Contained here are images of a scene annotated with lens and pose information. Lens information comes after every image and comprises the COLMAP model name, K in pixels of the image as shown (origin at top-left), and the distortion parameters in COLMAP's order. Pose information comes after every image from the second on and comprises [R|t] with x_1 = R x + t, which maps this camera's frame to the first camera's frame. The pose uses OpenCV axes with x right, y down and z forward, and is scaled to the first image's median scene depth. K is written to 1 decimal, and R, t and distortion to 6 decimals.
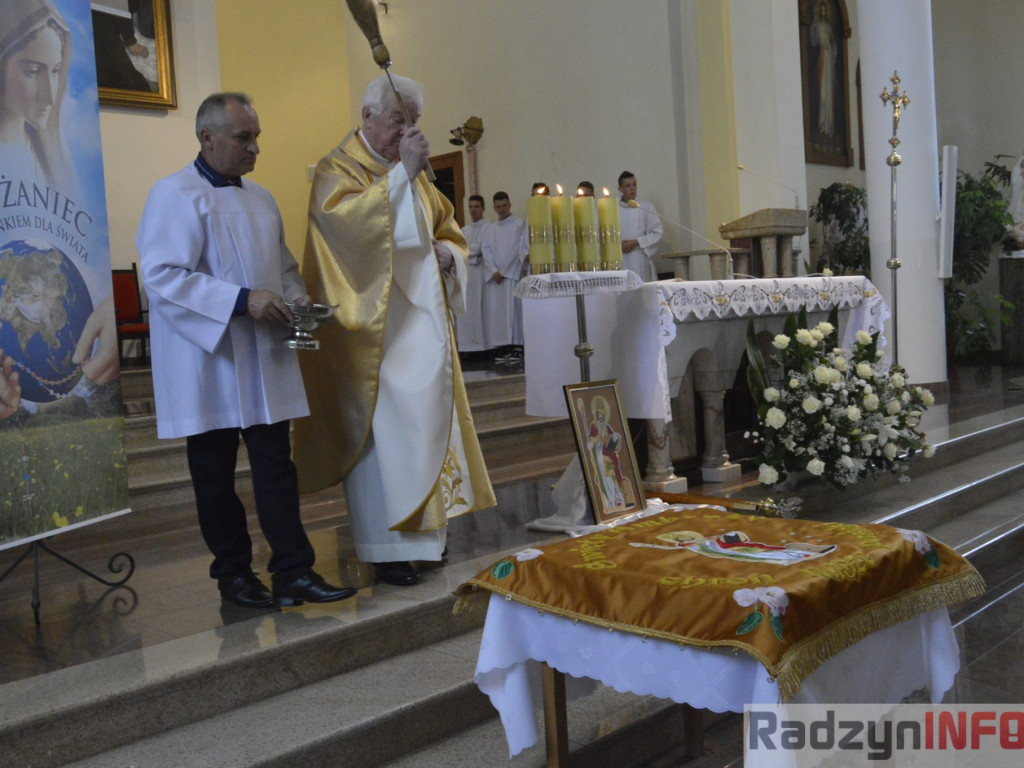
lens RADIAL K [[1110.9, 0, 505.5], [0, 1110.9, 386.9], [0, 0, 1]] dist [-0.020640, 0.000000]
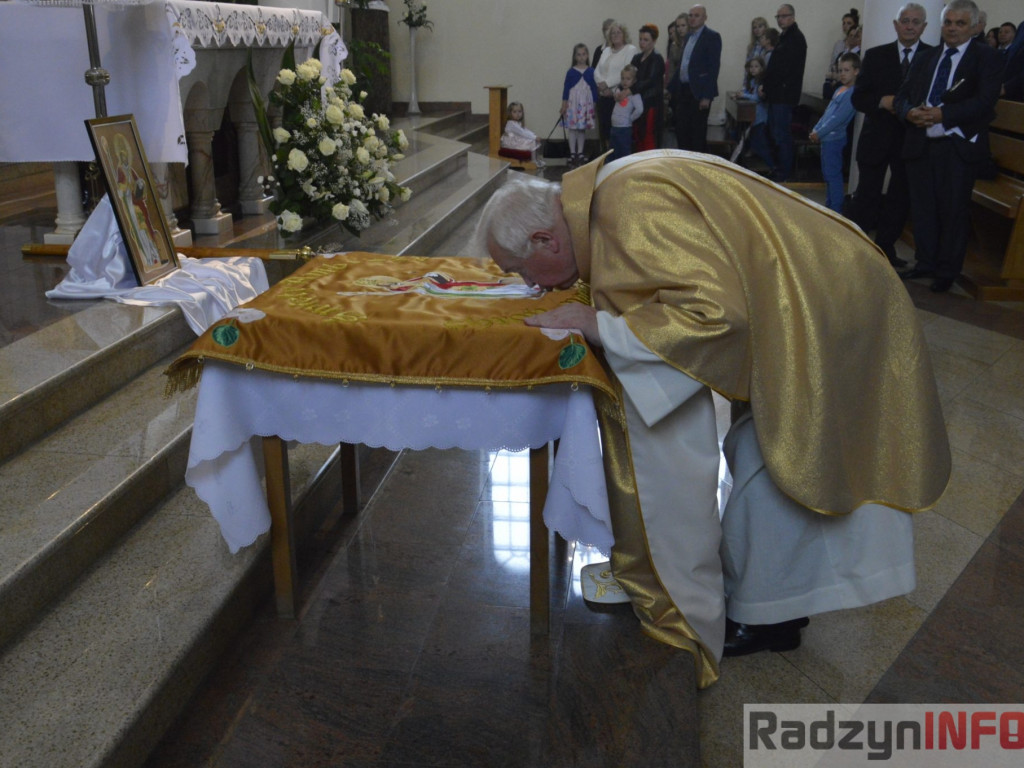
lens RADIAL K [[1110.9, 0, 510.6], [0, 1110.9, 392.7], [0, 0, 1]] dist [-0.020640, 0.000000]
pose [[0.785362, -0.131511, 0.604906, -0.209363], [-0.002950, 0.976367, 0.216099, 0.017000], [-0.619030, -0.171500, 0.766414, 0.140563]]
